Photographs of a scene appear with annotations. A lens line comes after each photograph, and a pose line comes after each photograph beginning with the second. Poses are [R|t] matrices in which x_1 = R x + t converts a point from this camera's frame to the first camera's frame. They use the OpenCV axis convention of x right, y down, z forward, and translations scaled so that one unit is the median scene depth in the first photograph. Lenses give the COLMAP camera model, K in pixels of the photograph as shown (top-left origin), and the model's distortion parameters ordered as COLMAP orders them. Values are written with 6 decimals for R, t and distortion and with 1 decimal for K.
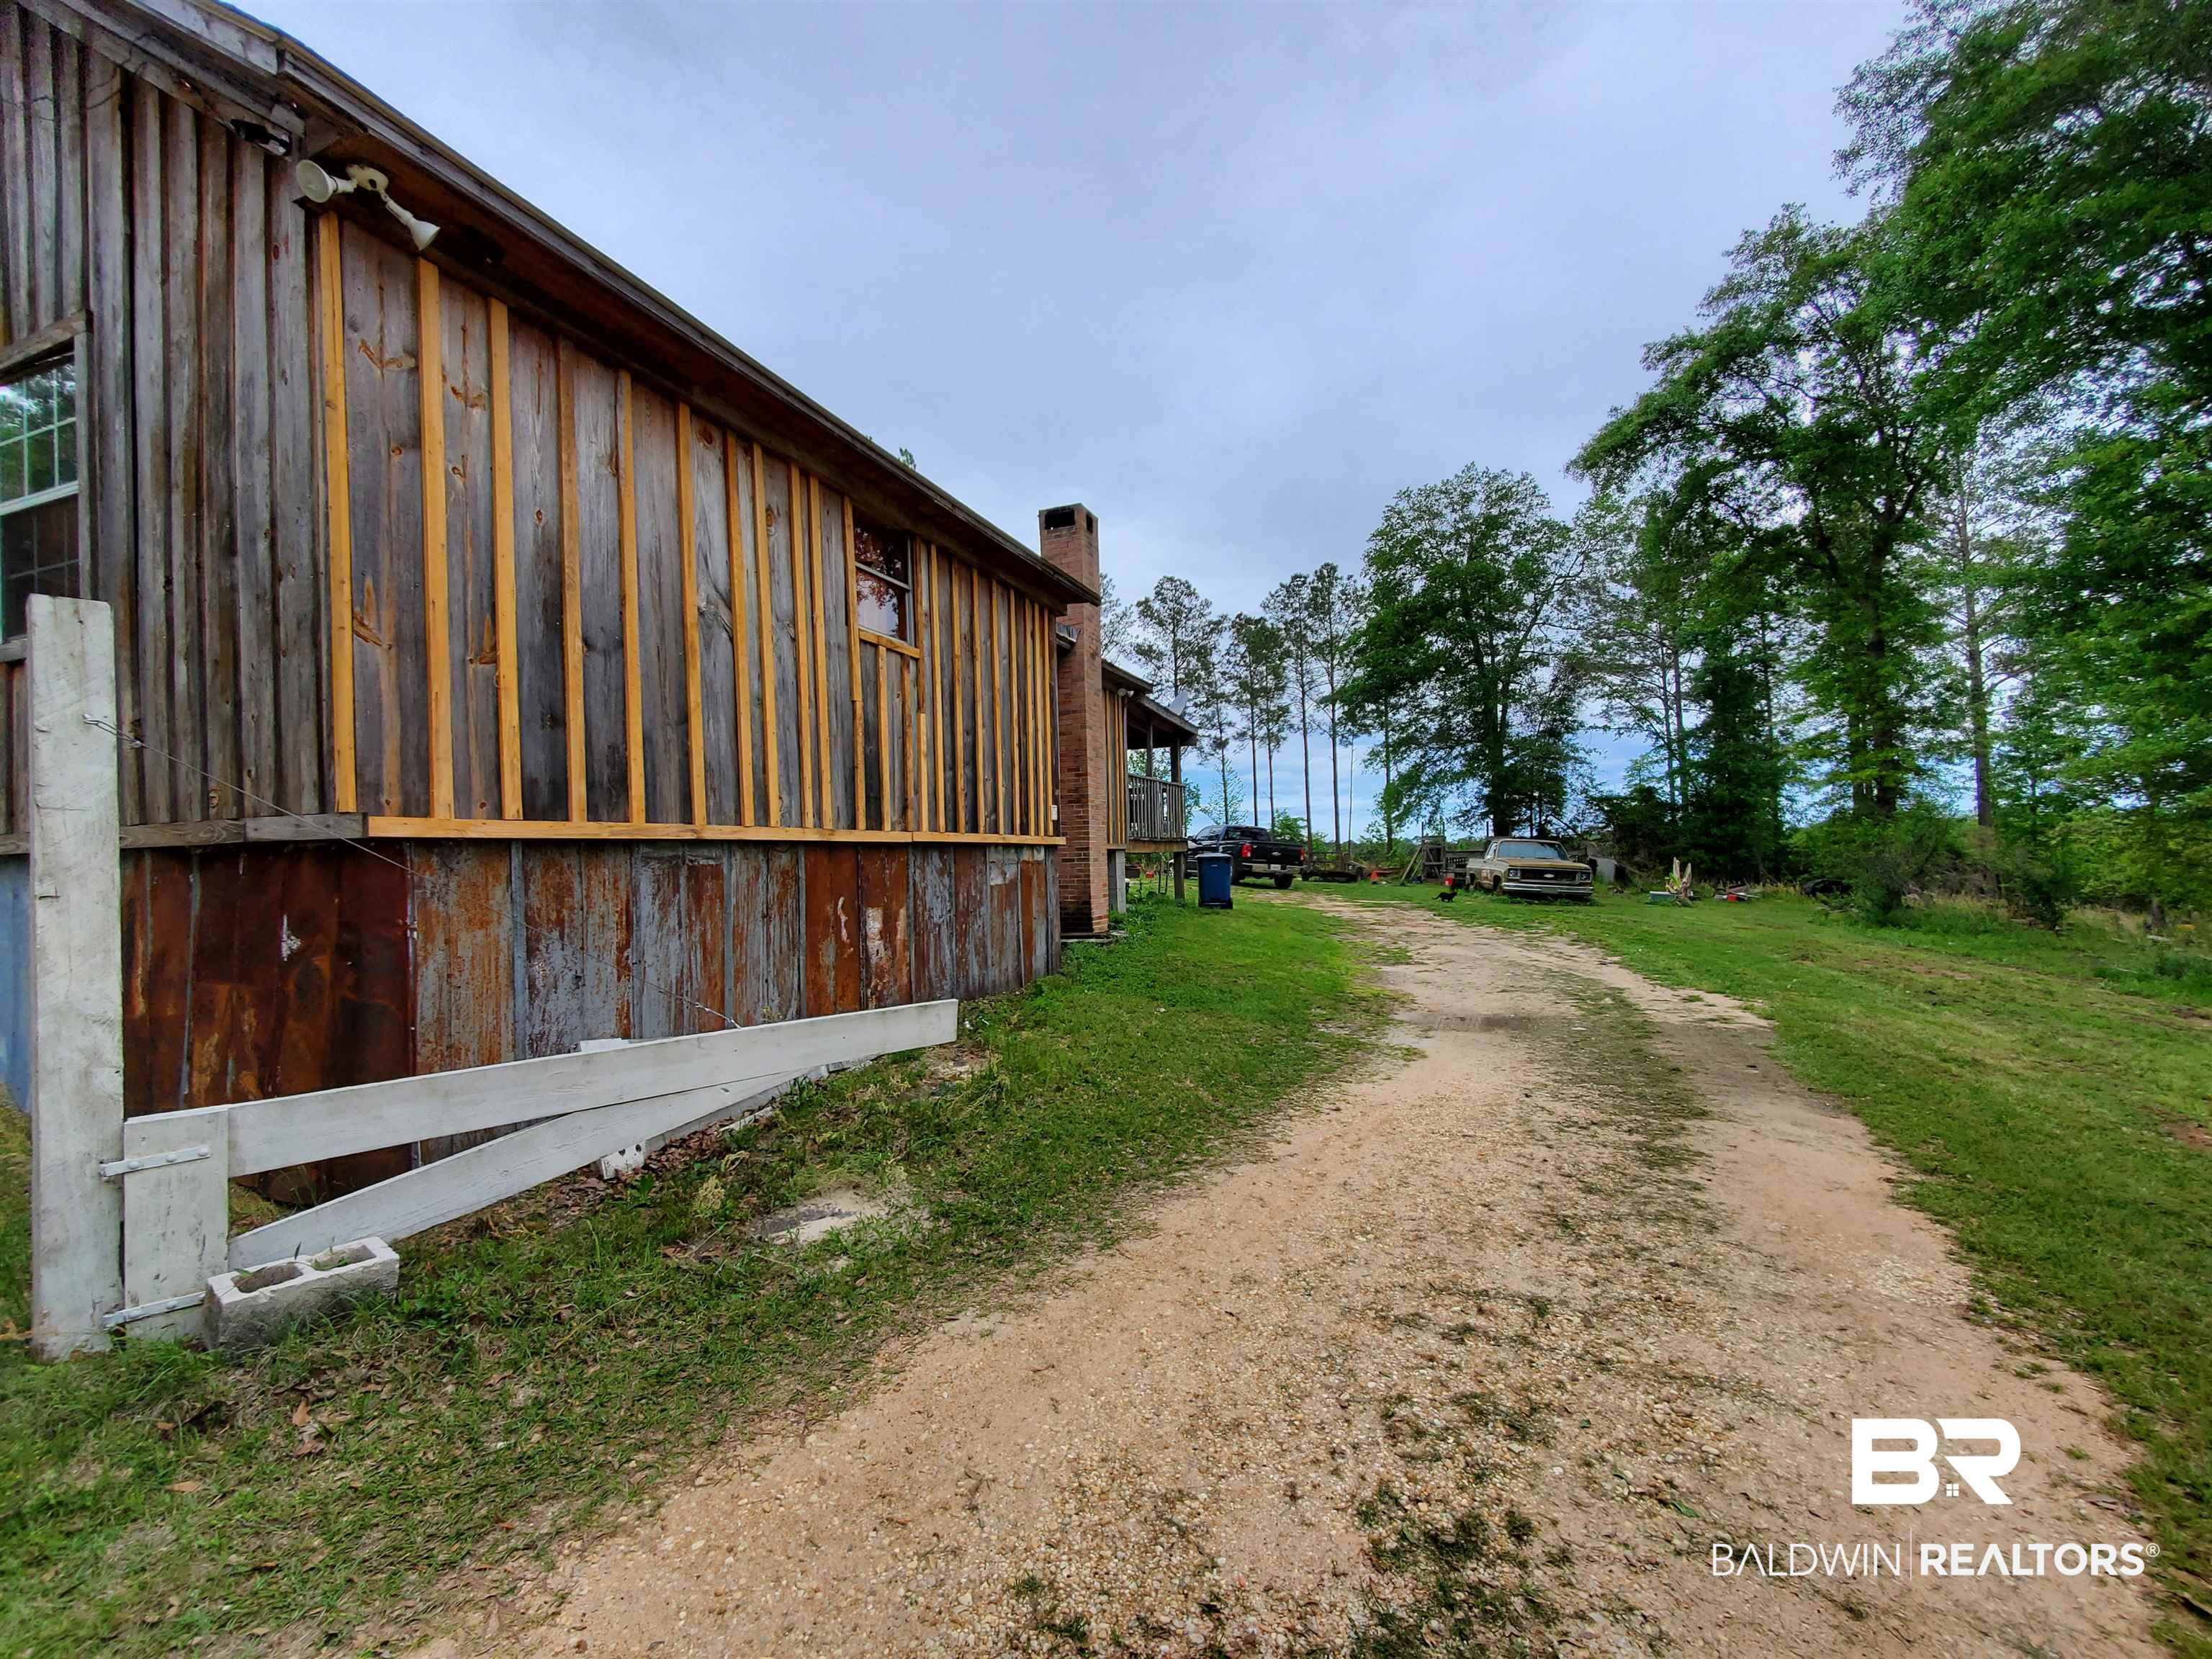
lens RADIAL K [[898.3, 0, 1096.9], [0, 898.3, 850.9], [0, 0, 1]] dist [0.017562, -0.005424]
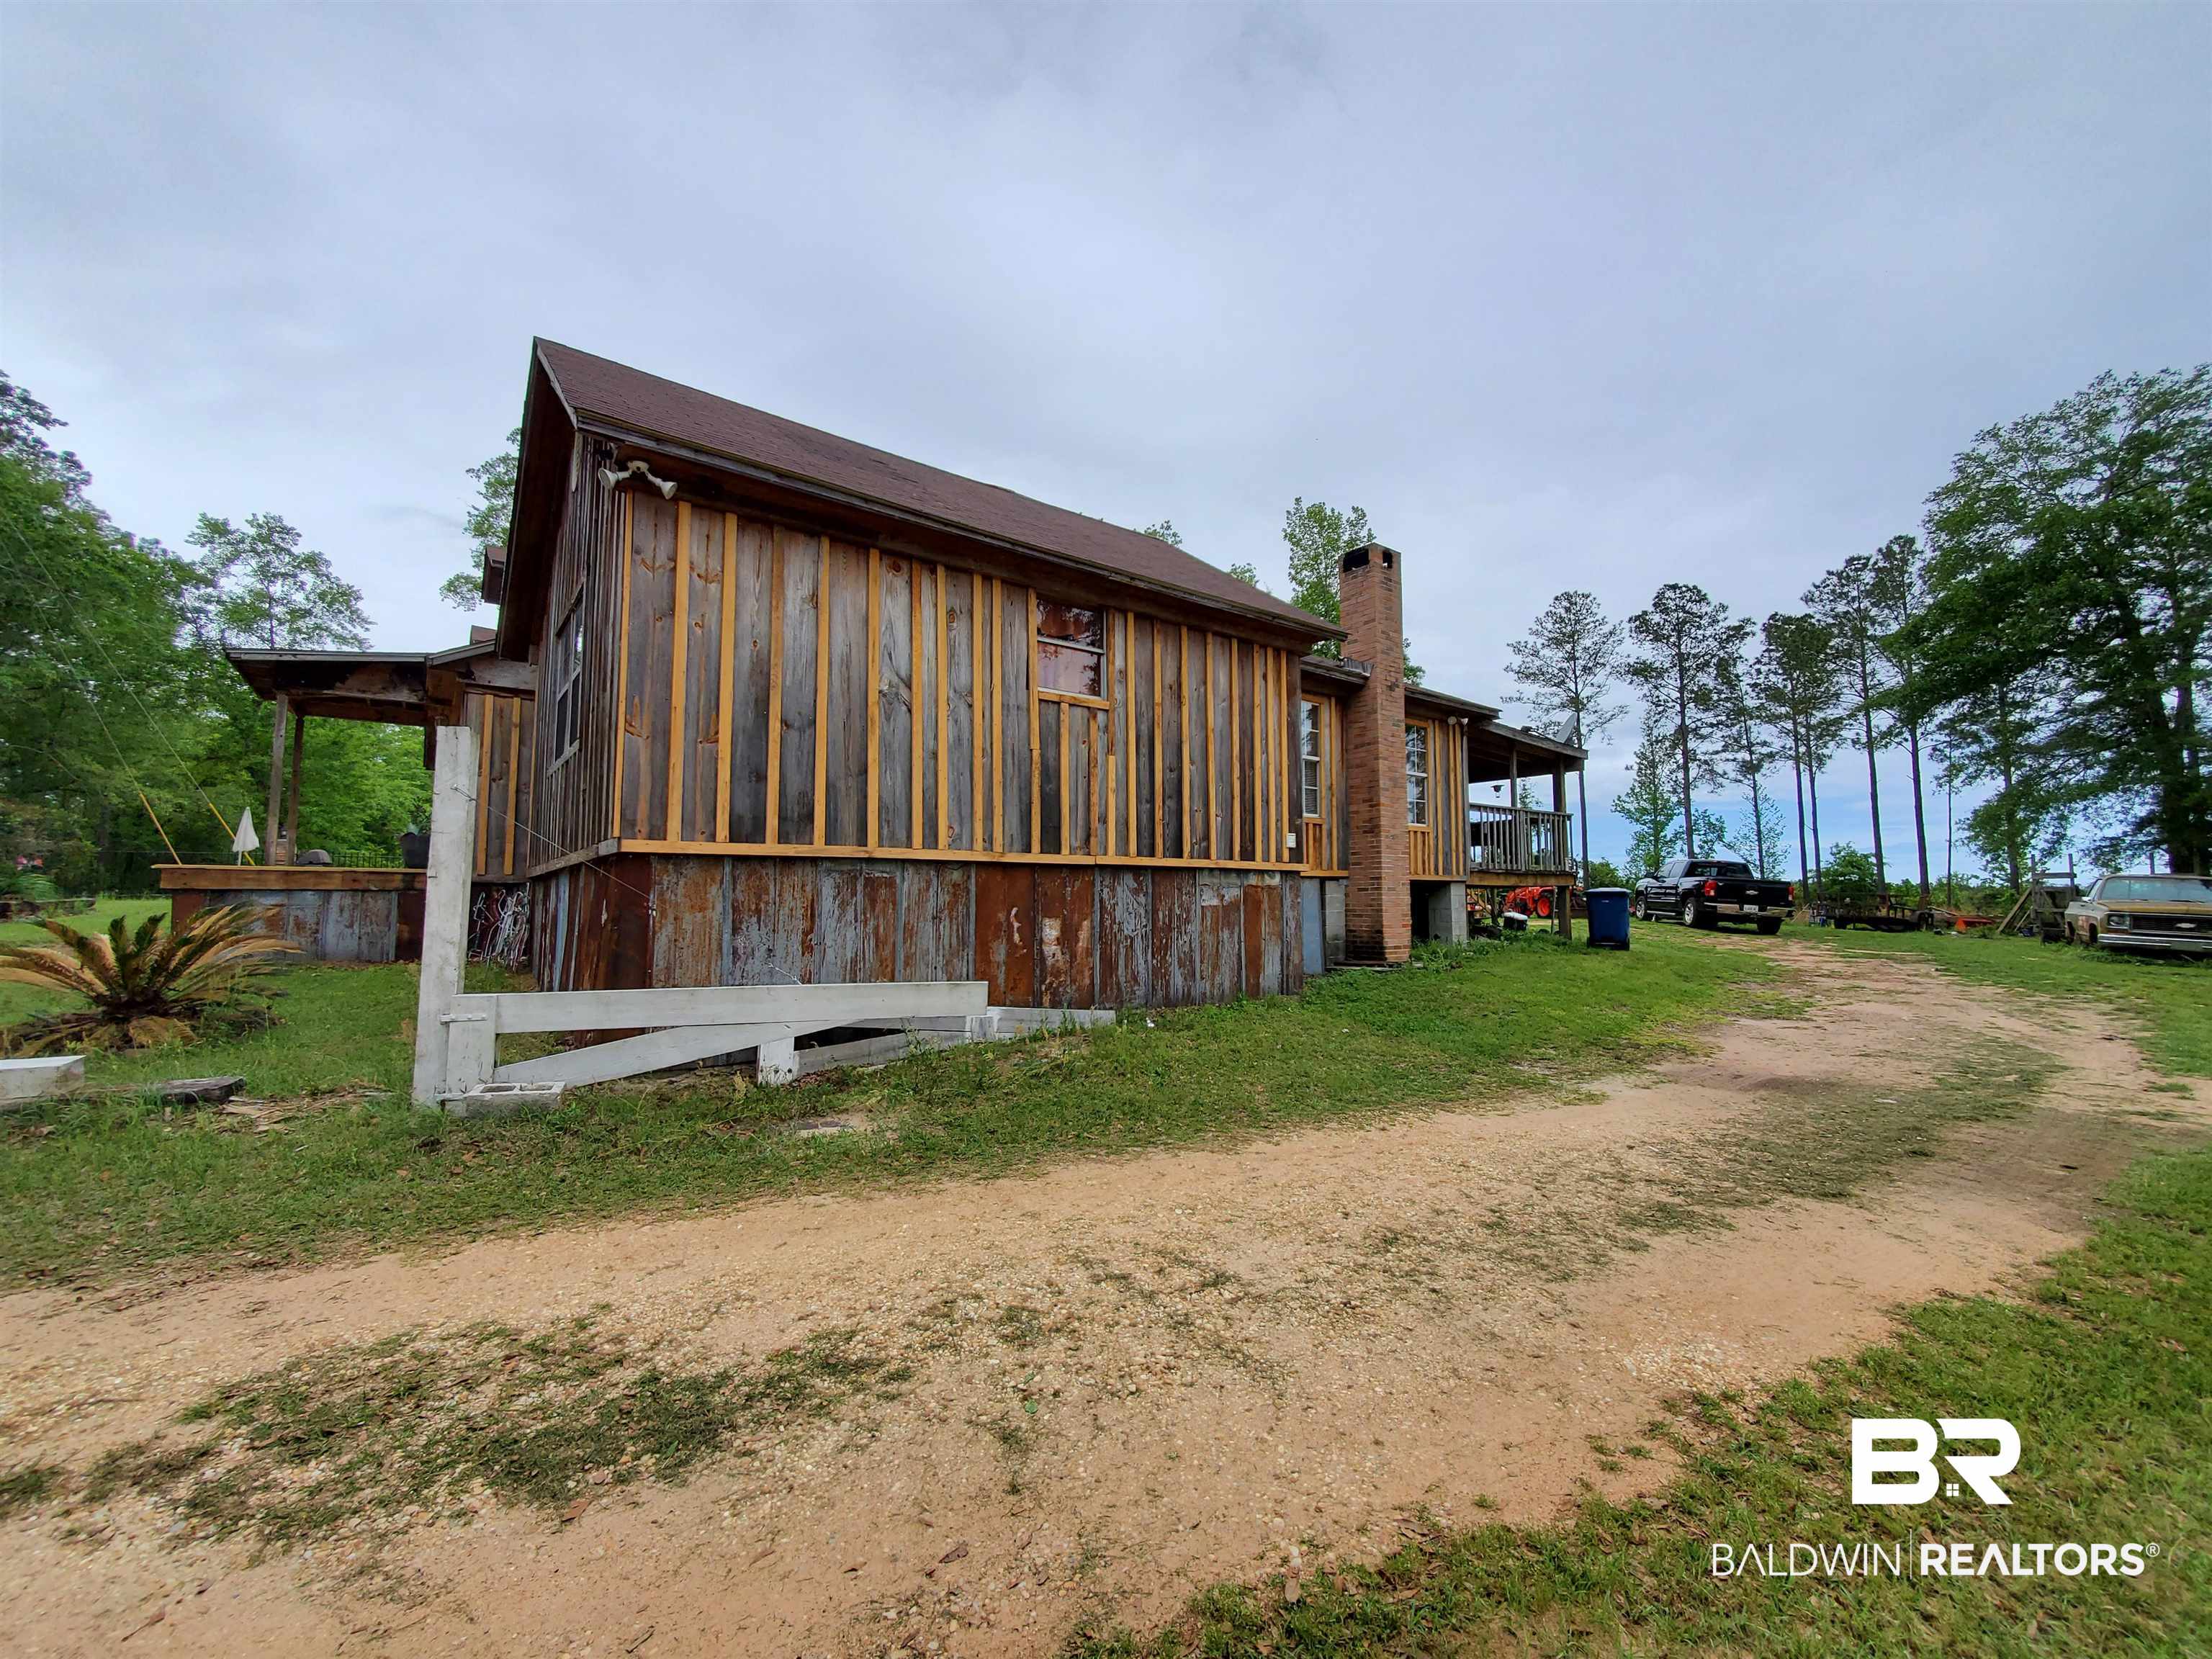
lens RADIAL K [[877.7, 0, 1151.2], [0, 877.7, 849.7], [0, 0, 1]] dist [0.004303, 0.000095]
pose [[0.878043, -0.015054, -0.478345, 0.412124], [-0.008253, 0.998880, -0.046584, 0.024196], [0.478510, 0.044851, 0.876936, 0.023328]]
